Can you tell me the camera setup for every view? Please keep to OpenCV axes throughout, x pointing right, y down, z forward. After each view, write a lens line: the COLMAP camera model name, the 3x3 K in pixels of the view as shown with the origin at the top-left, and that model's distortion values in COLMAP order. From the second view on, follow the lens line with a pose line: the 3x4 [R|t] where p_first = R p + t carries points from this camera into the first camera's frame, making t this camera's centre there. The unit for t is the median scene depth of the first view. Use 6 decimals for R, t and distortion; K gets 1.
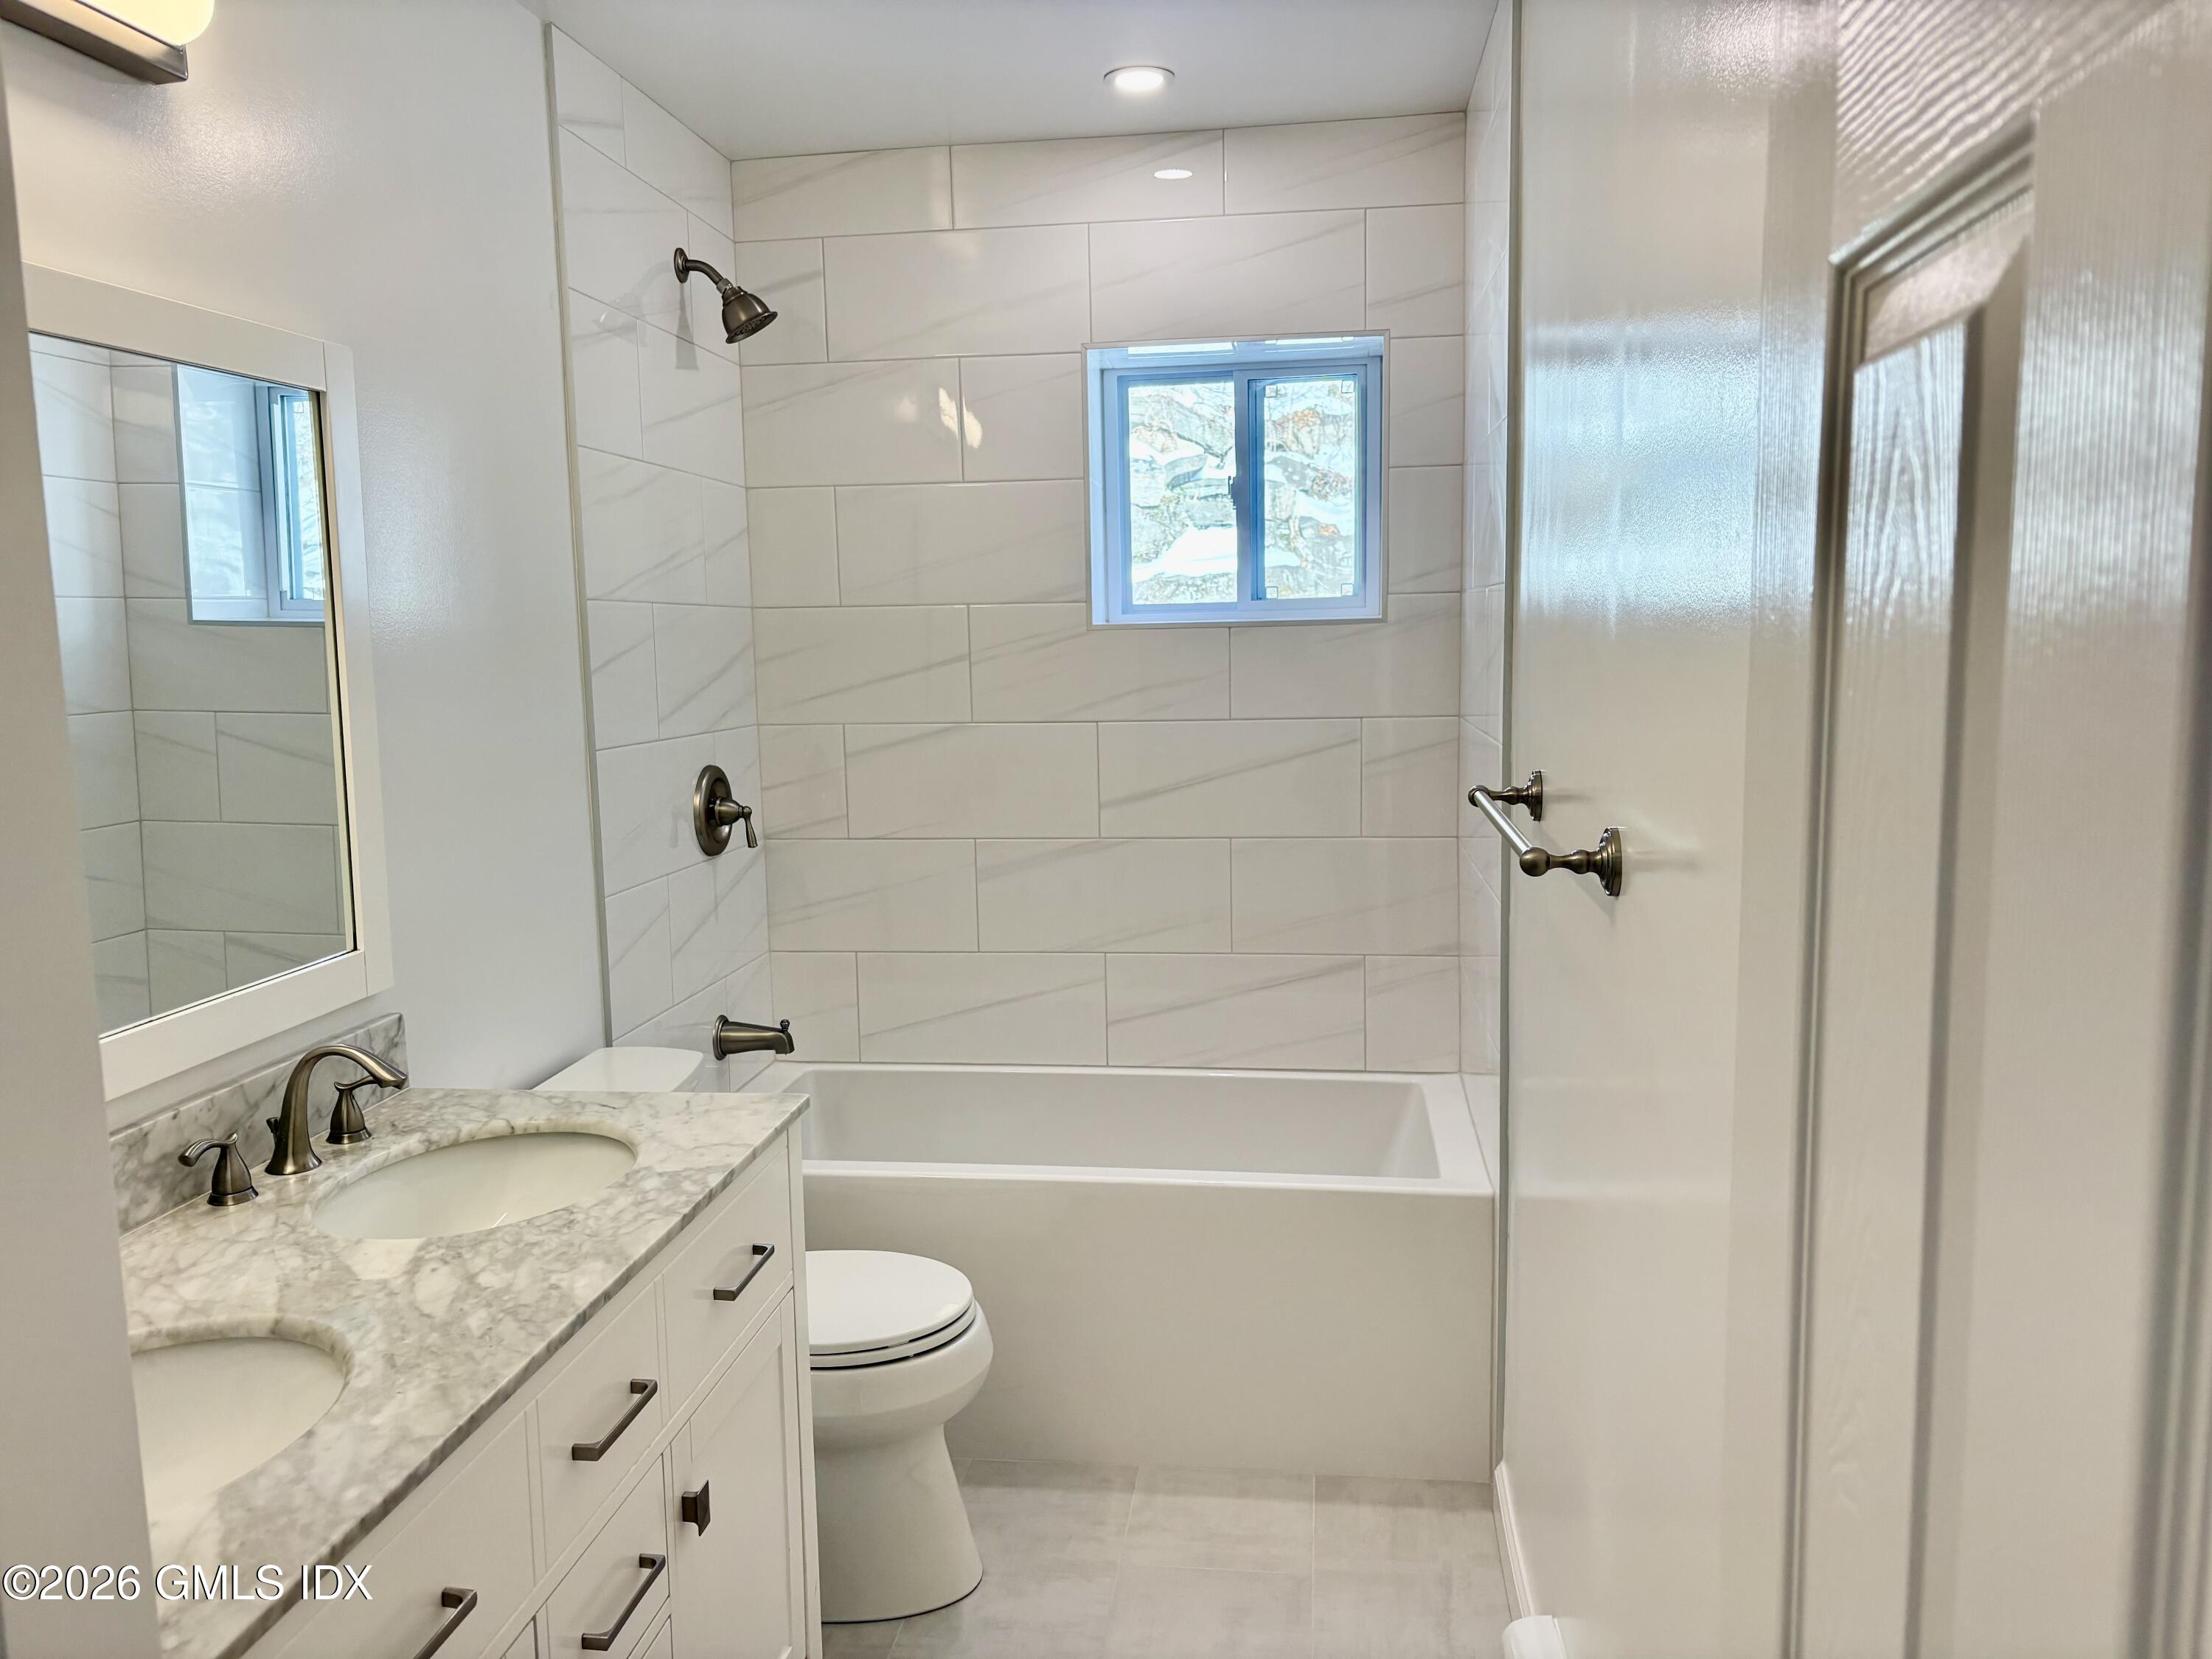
lens RADIAL K [[1664.7, 0, 1094.7], [0, 1664.7, 821.4], [0, 0, 1]] dist [0.041903, -0.049487]
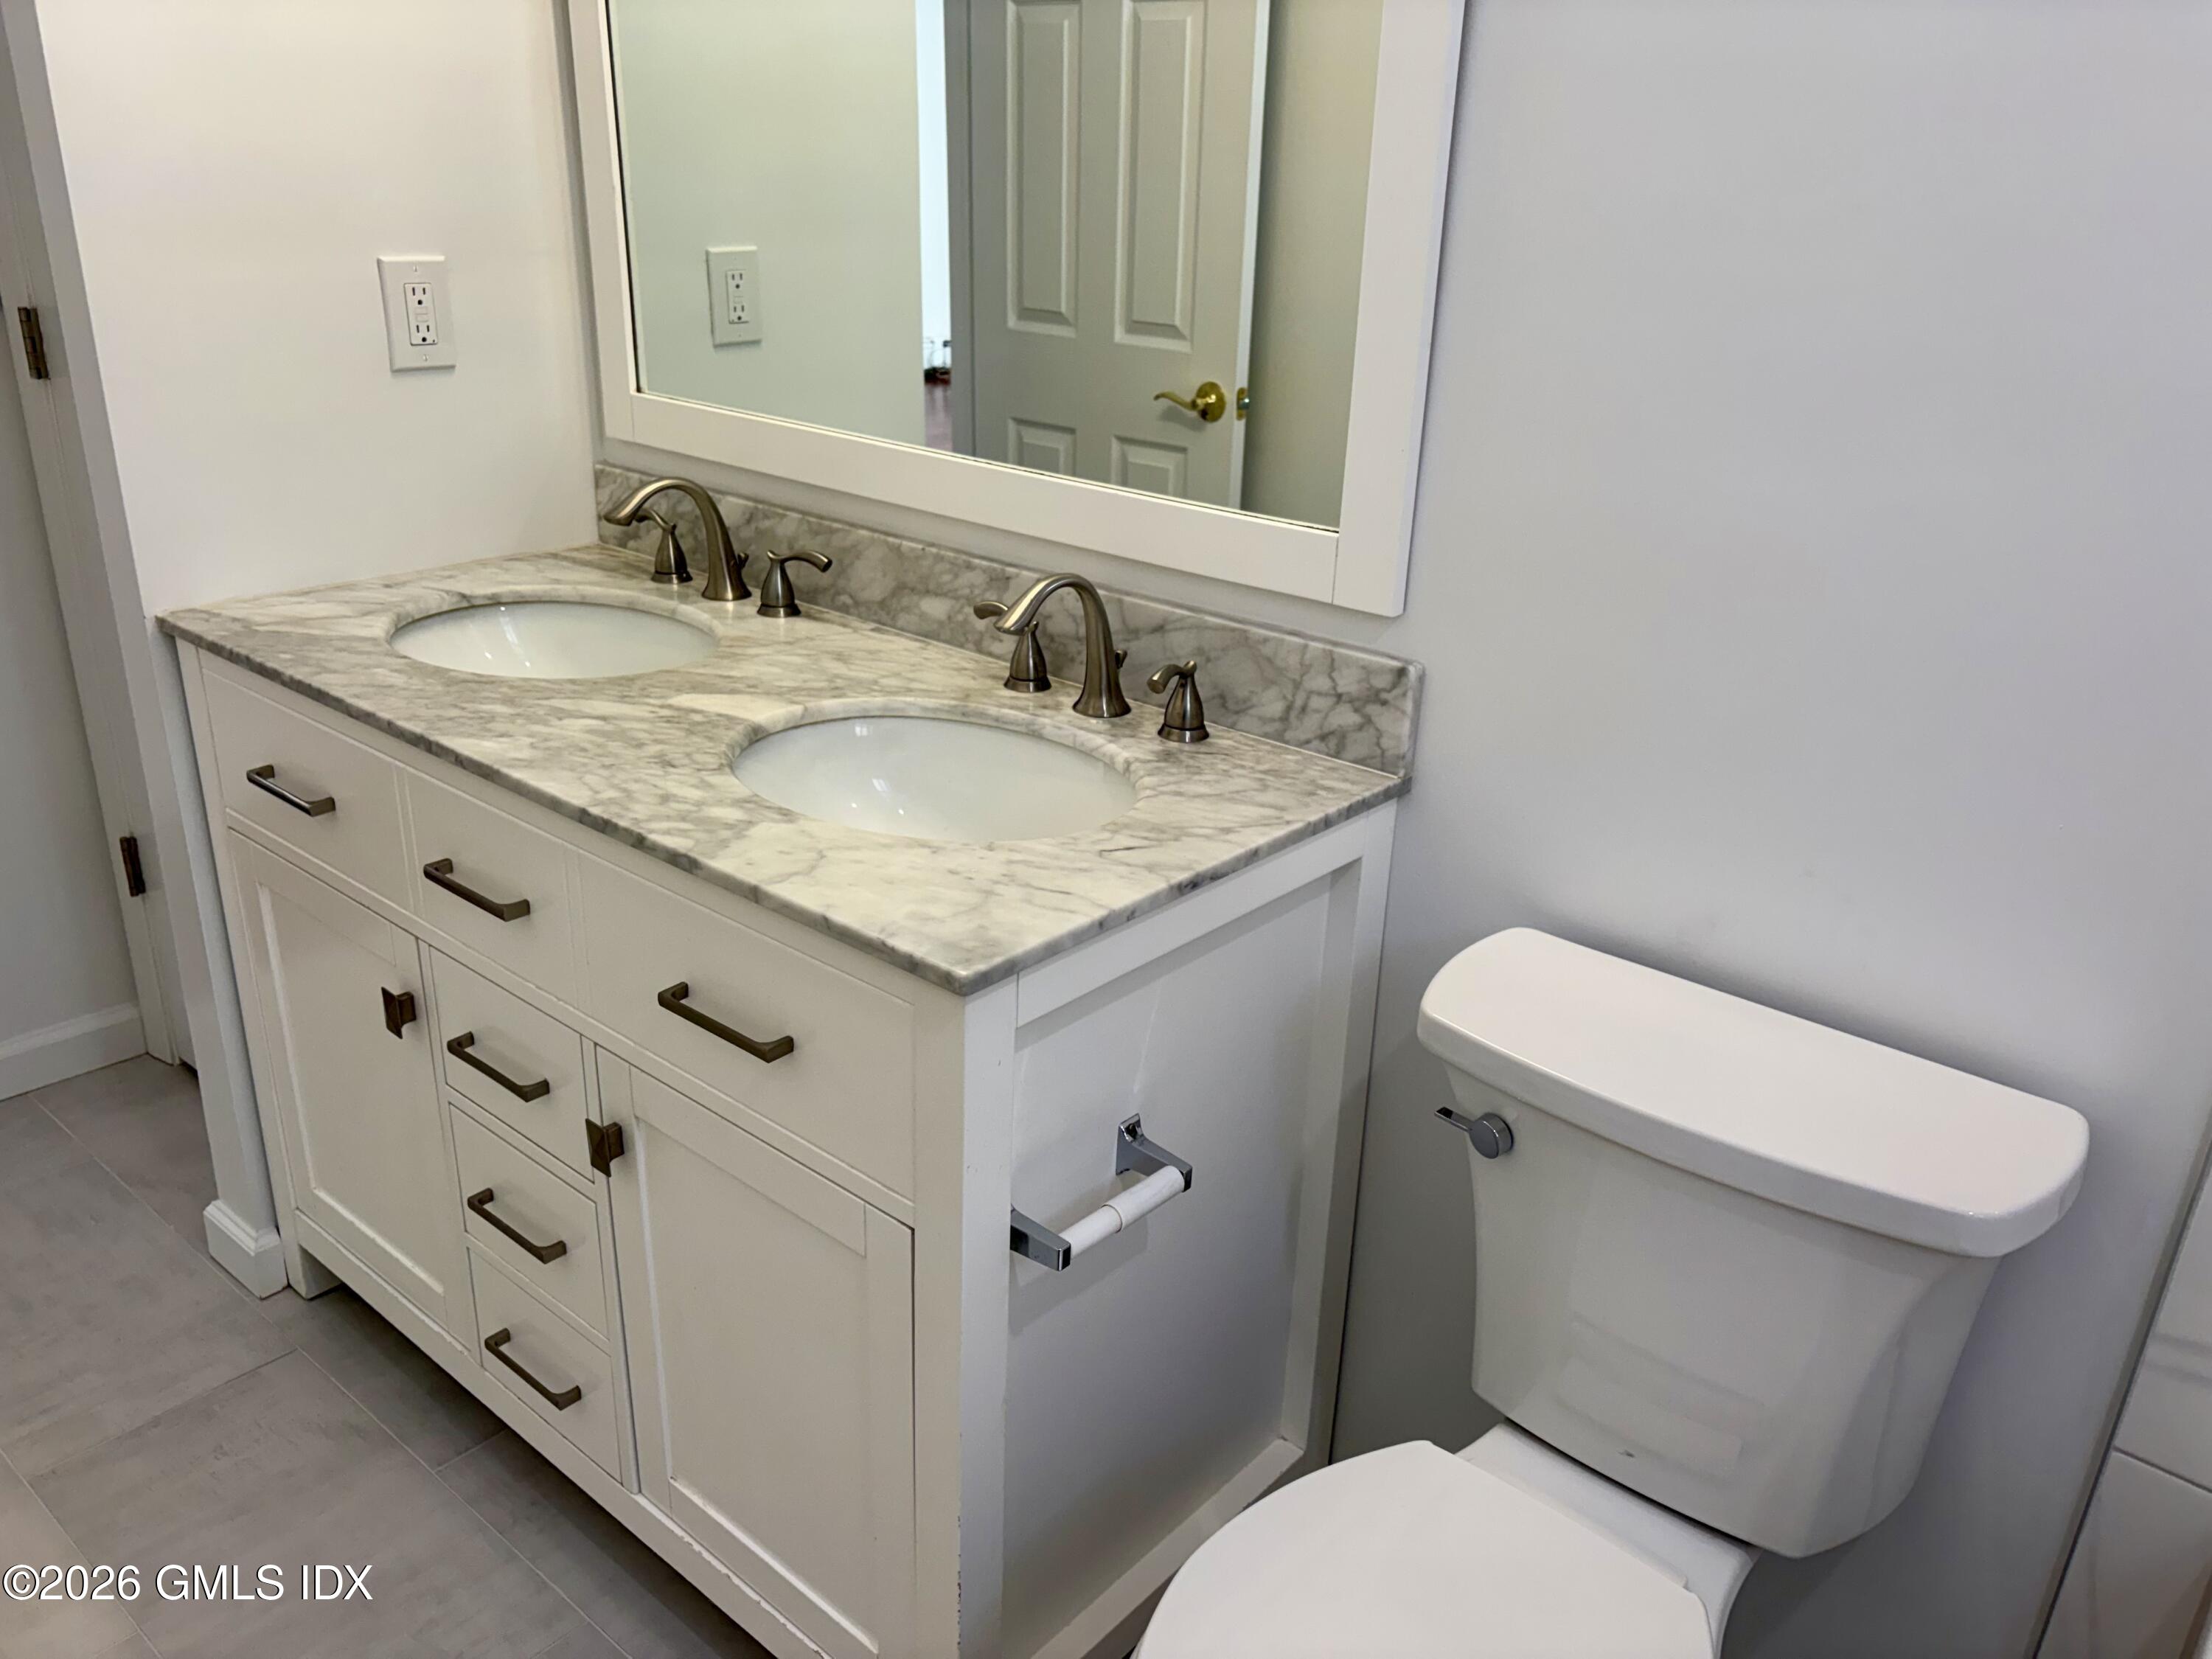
lens RADIAL K [[1642.6, 0, 1106.0], [0, 1642.6, 829.5], [0, 0, 1]] dist [0.047199, -0.001196]
pose [[-0.536204, 0.315214, -0.783024, 0.225987], [-0.133363, 0.884367, 0.447336, -0.130376], [0.833487, 0.344290, -0.432163, 1.518771]]
